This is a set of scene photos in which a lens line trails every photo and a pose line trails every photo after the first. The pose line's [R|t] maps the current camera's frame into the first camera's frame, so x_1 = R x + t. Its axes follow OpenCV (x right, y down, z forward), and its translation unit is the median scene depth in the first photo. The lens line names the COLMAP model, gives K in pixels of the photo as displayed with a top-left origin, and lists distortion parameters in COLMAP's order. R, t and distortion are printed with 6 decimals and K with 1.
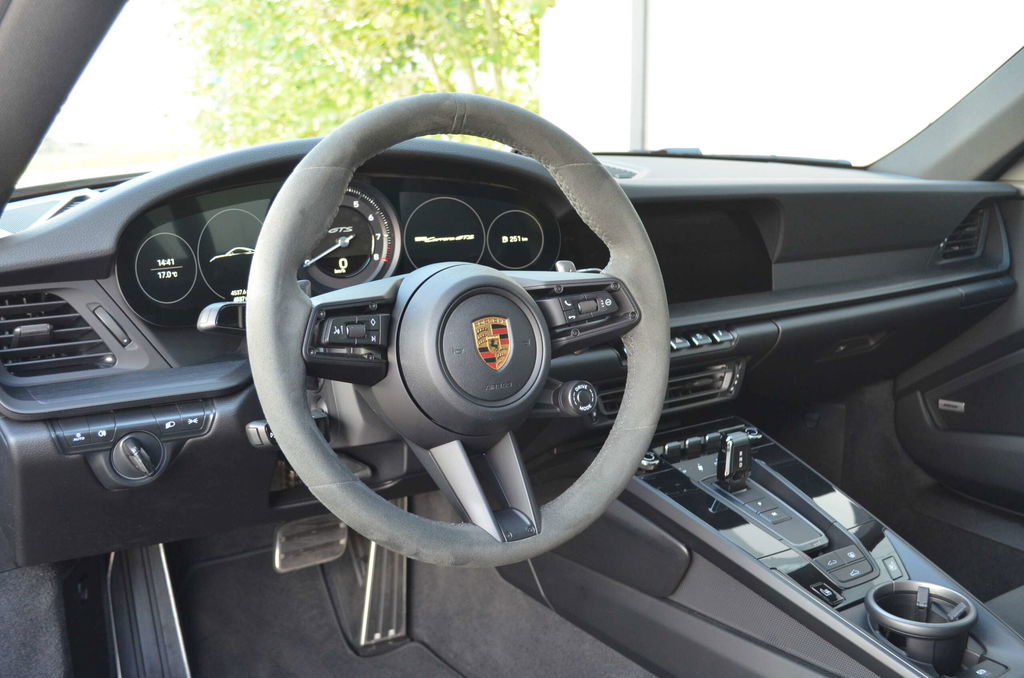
lens RADIAL K [[1069.6, 0, 510.8], [0, 1069.6, 335.6], [0, 0, 1]] dist [-0.009560, 0.000000]
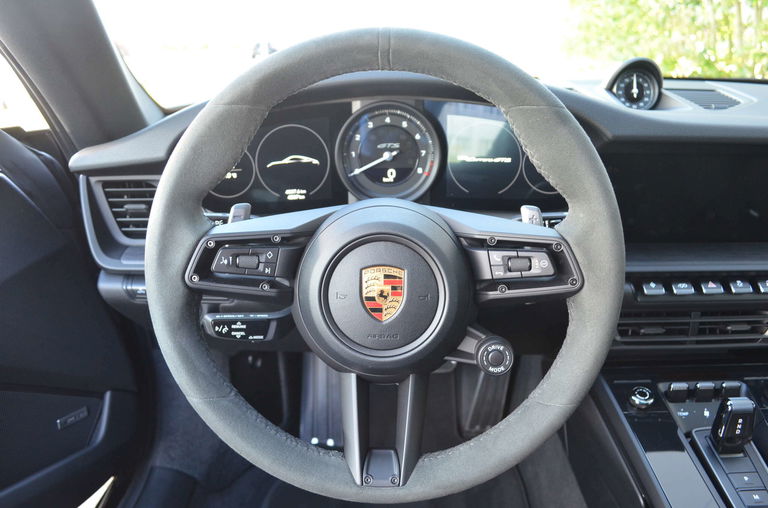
lens RADIAL K [[594.9, 0, 385.2], [0, 594.9, 259.0], [0, 0, 1]] dist [-0.056384, -0.002391]
pose [[0.828691, 0.187222, -0.527465, 0.234870], [-0.102332, 0.977191, 0.186078, -0.110401], [0.550272, -0.100225, 0.828948, 0.492749]]
